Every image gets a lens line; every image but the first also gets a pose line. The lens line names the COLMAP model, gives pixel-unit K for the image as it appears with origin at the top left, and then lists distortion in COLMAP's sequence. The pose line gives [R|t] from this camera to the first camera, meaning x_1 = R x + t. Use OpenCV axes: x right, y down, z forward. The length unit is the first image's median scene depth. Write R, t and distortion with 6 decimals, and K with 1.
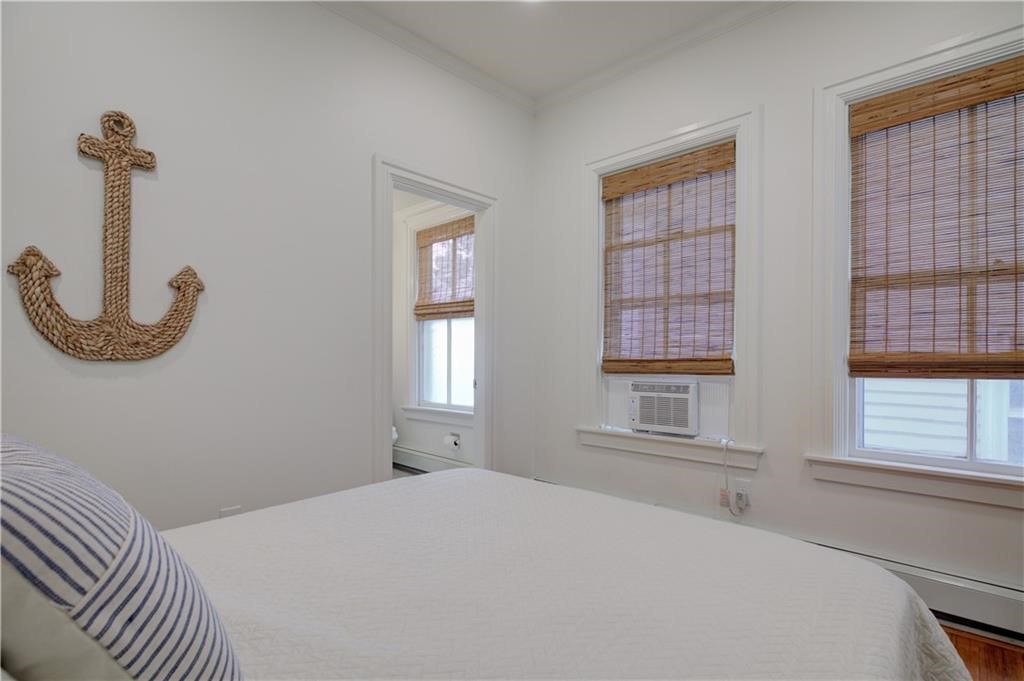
lens RADIAL K [[503.6, 0, 512.4], [0, 503.6, 352.7], [0, 0, 1]] dist [-0.001075, 0.000072]
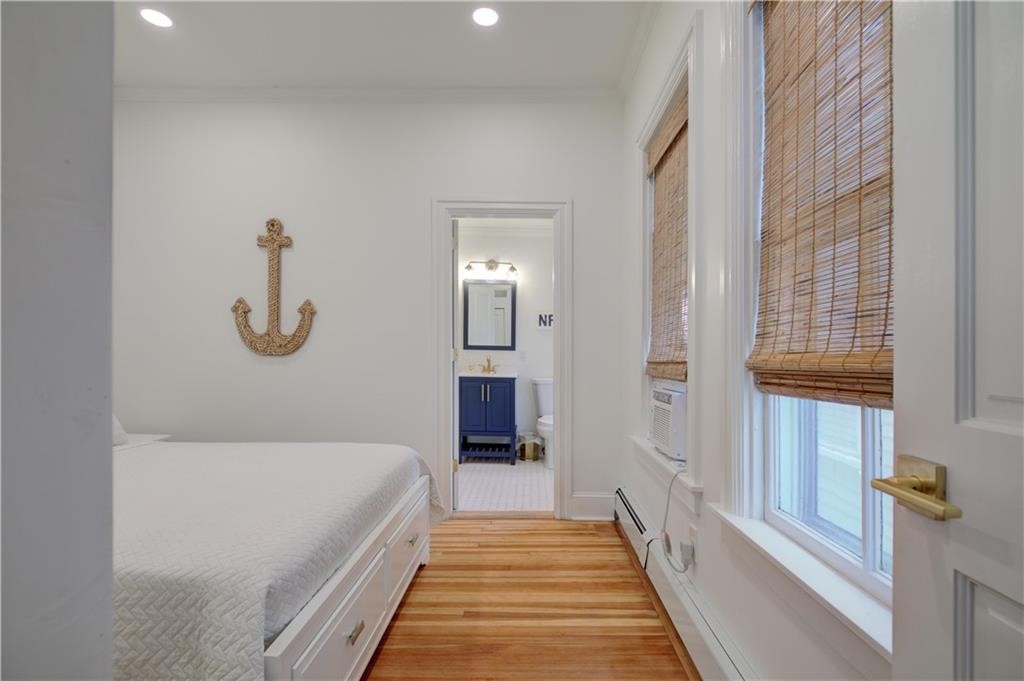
lens RADIAL K [[503.6, 0, 512.4], [0, 503.6, 352.7], [0, 0, 1]] dist [-0.001075, 0.000072]
pose [[0.668230, 0.000617, -0.743954, 1.114715], [-0.010090, 0.999915, -0.008234, 0.011755], [0.743886, 0.013009, 0.668180, 0.420849]]
